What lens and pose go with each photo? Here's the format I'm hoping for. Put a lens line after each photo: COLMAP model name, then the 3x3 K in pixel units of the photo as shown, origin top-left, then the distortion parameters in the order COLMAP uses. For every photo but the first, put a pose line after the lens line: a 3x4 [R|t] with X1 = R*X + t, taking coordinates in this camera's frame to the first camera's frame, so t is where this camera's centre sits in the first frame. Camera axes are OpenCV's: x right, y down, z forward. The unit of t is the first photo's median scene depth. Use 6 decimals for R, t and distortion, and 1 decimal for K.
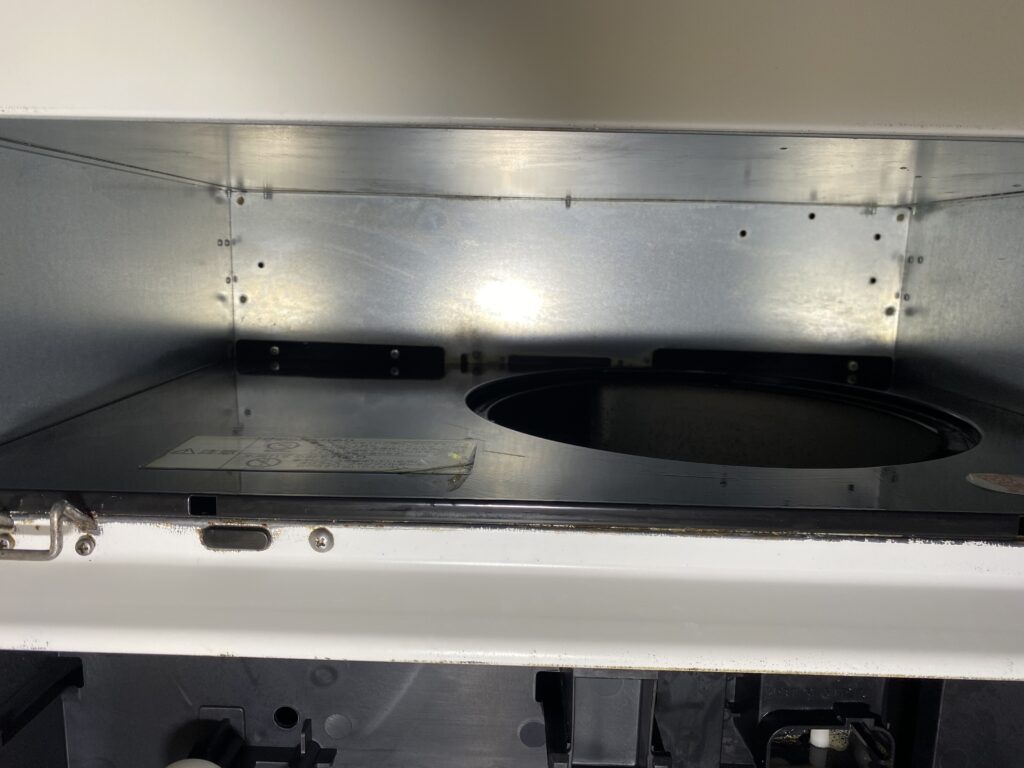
lens RADIAL K [[787.2, 0, 498.8], [0, 787.2, 382.6], [0, 0, 1]] dist [-0.029101, -0.000699]
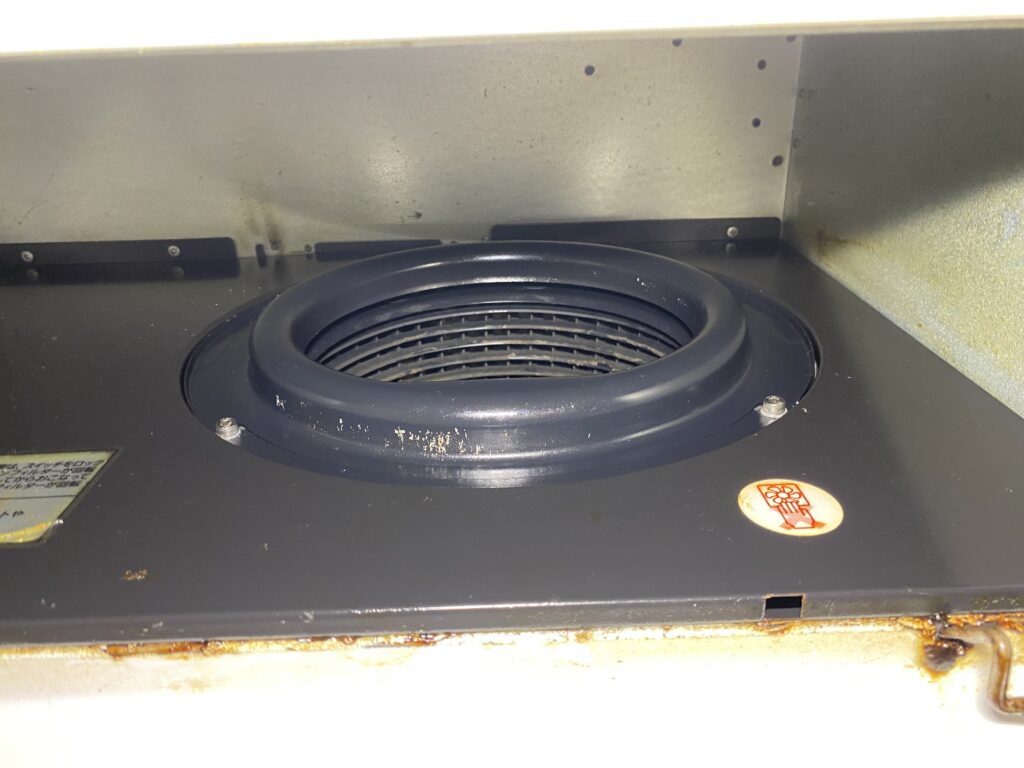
lens RADIAL K [[788.8, 0, 512.0], [0, 788.8, 384.0], [0, 0, 1]] dist [-0.002295, -0.003073]
pose [[0.998201, -0.057632, 0.016512, 0.427764], [0.051515, 0.965449, 0.255451, -0.202242], [-0.030664, -0.254141, 0.966681, 0.357449]]
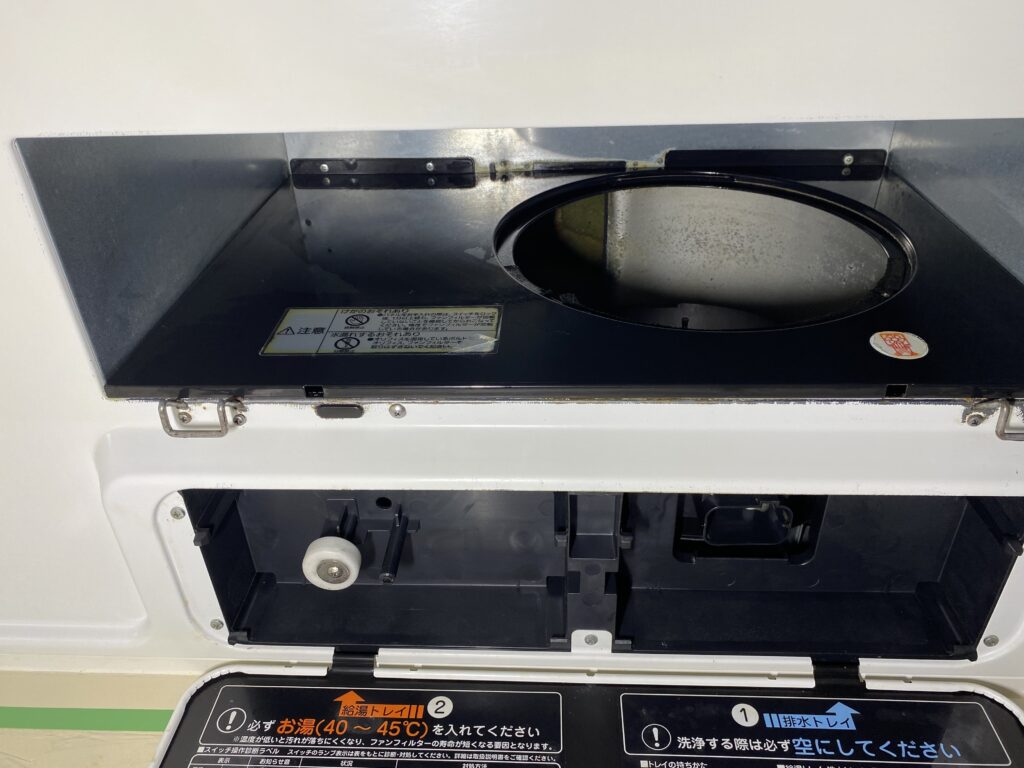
lens RADIAL K [[785.3, 0, 501.6], [0, 785.3, 388.5], [0, 0, 1]] dist [-0.015153, -0.007047]
pose [[0.997883, -0.028305, -0.058551, 0.054740], [0.049476, 0.914741, 0.401001, -0.413210], [0.042208, -0.403048, 0.914205, -0.314256]]
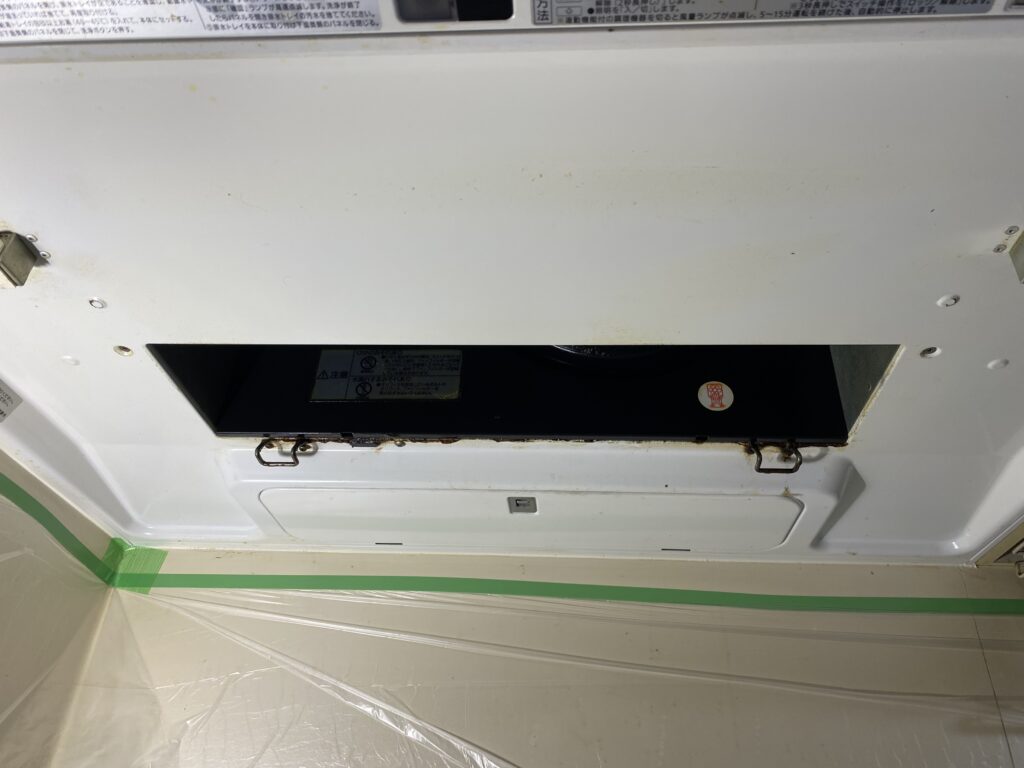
lens RADIAL K [[788.8, 0, 512.0], [0, 788.8, 384.0], [0, 0, 1]] dist [-0.002295, -0.003073]
pose [[0.995471, -0.024500, -0.091857, 0.335672], [0.084689, 0.667540, 0.739742, -1.650078], [0.043195, -0.744171, 0.666592, -0.447166]]
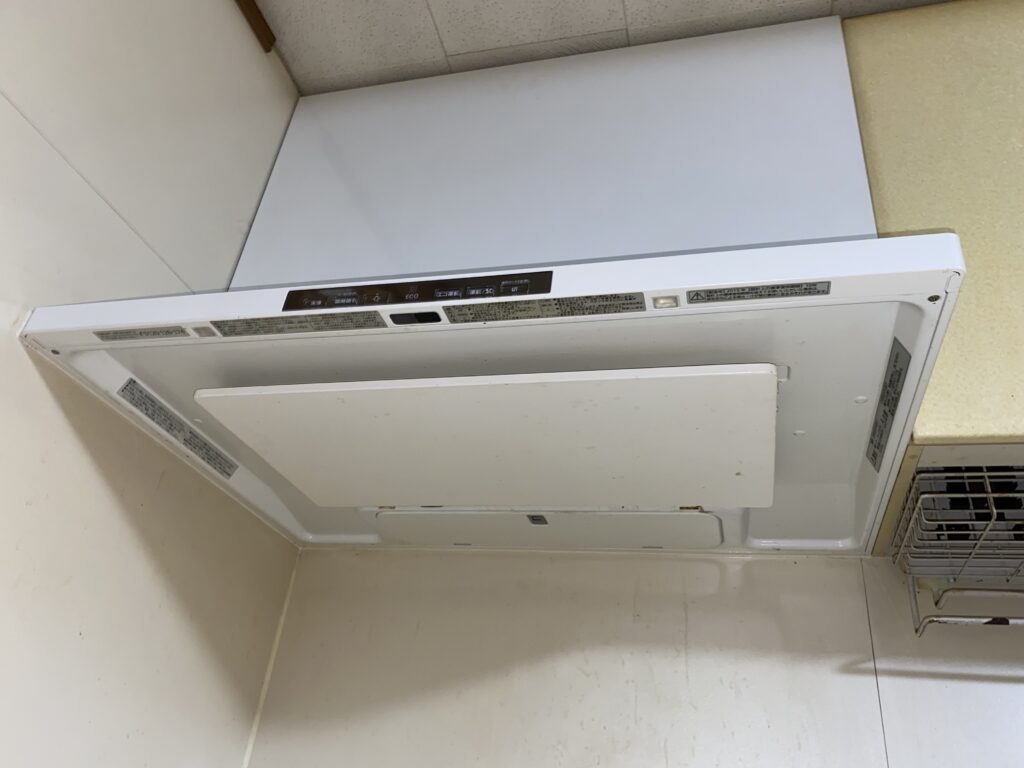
lens RADIAL K [[788.8, 0, 512.0], [0, 788.8, 384.0], [0, 0, 1]] dist [-0.002295, -0.003073]
pose [[0.956710, -0.071029, -0.282244, 1.146636], [0.259550, 0.646989, 0.716965, -2.767137], [0.131683, -0.759184, 0.637416, -1.033140]]
